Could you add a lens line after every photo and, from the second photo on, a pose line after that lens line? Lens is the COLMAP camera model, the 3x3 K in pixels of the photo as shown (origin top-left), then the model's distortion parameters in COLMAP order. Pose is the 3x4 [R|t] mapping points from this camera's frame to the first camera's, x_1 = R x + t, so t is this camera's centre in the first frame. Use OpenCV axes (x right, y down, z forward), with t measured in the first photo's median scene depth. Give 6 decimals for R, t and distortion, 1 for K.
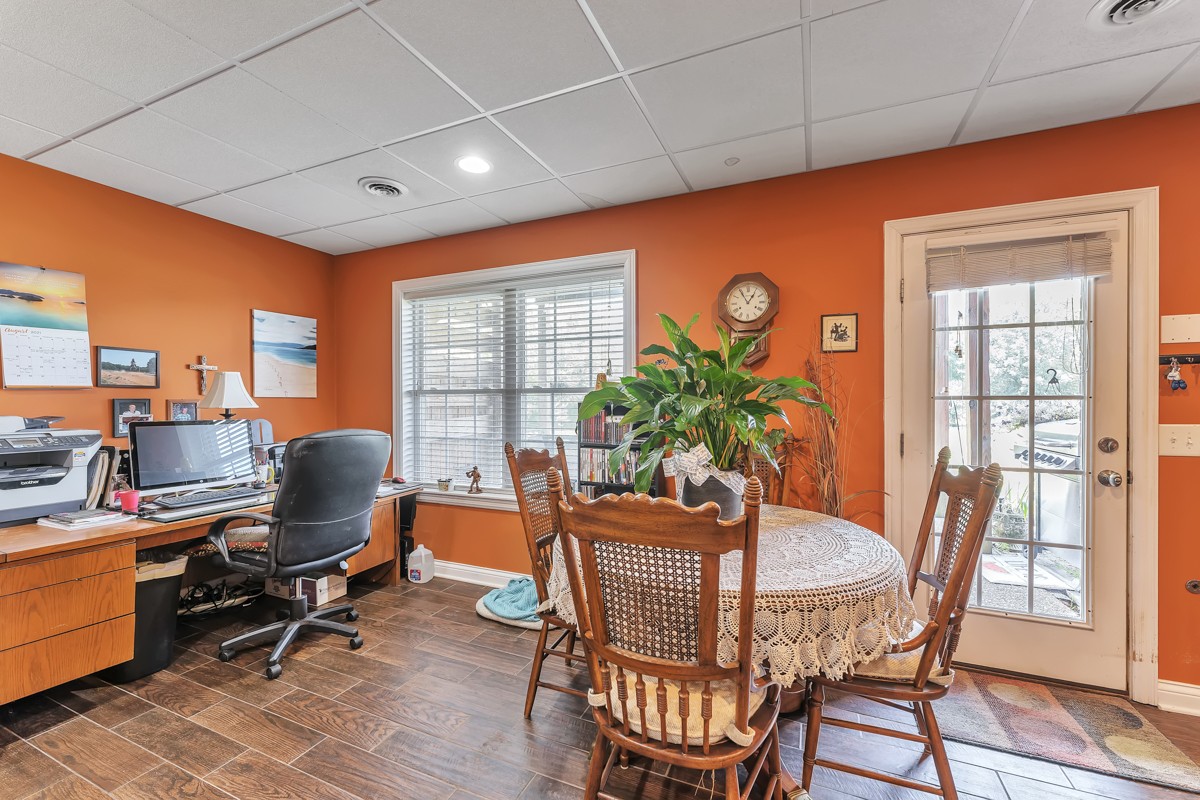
lens RADIAL K [[490.4, 0, 604.2], [0, 490.4, 400.9], [0, 0, 1]] dist [0.003393, -0.000348]
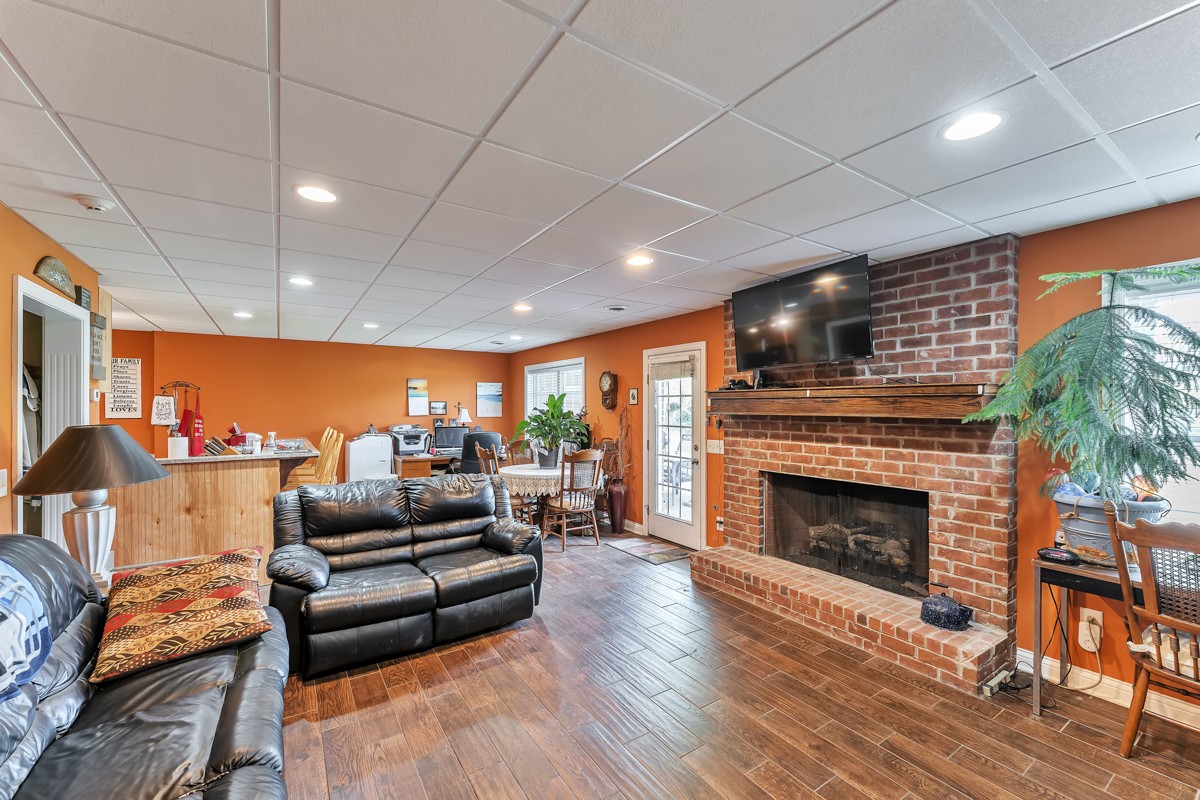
lens RADIAL K [[490.4, 0, 596.9], [0, 490.4, 407.3], [0, 0, 1]] dist [0.003393, -0.000348]
pose [[0.835511, 0.004276, -0.549457, 1.609418], [-0.002042, 0.999987, 0.004677, -0.096853], [0.549470, -0.002786, 0.835509, -1.043114]]
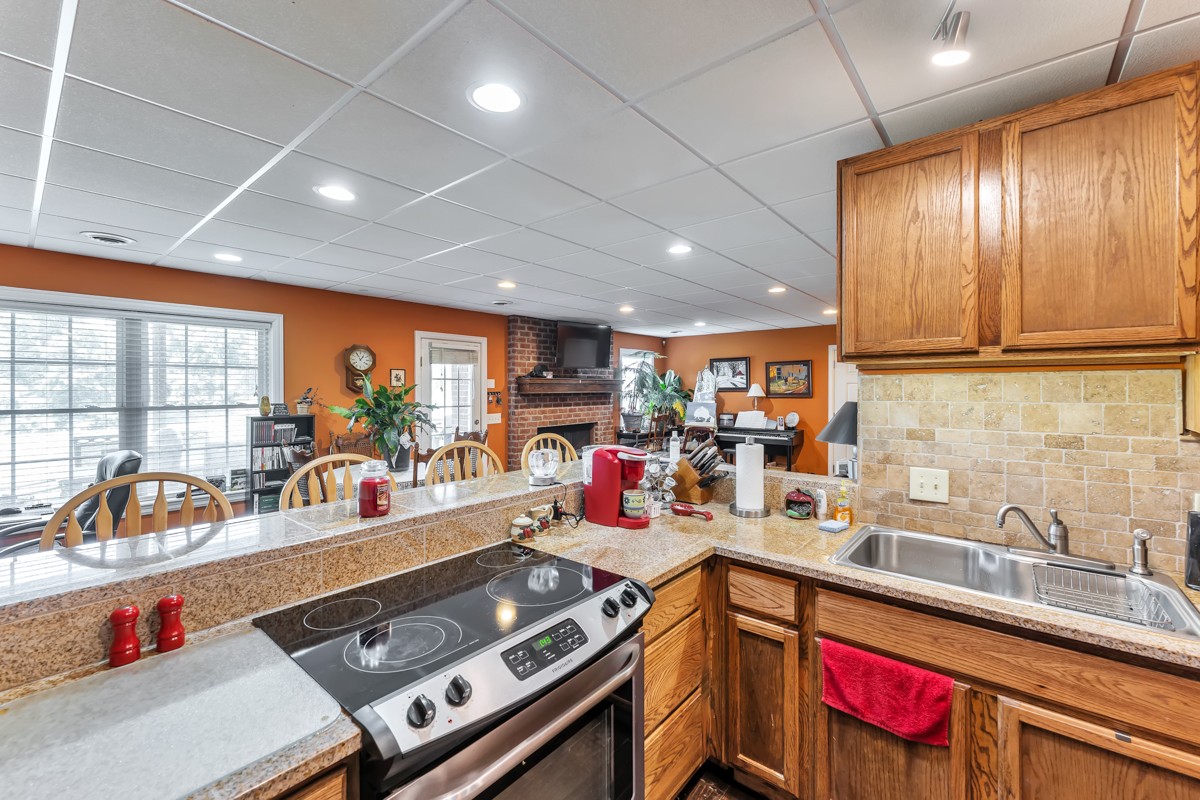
lens RADIAL K [[490.4, 0, 602.7], [0, 490.4, 393.1], [0, 0, 1]] dist [0.003393, -0.000348]
pose [[0.273798, -0.008194, 0.961752, -1.326327], [0.001832, 0.999966, 0.007998, -0.087777], [-0.961786, -0.000428, 0.273803, -0.441442]]
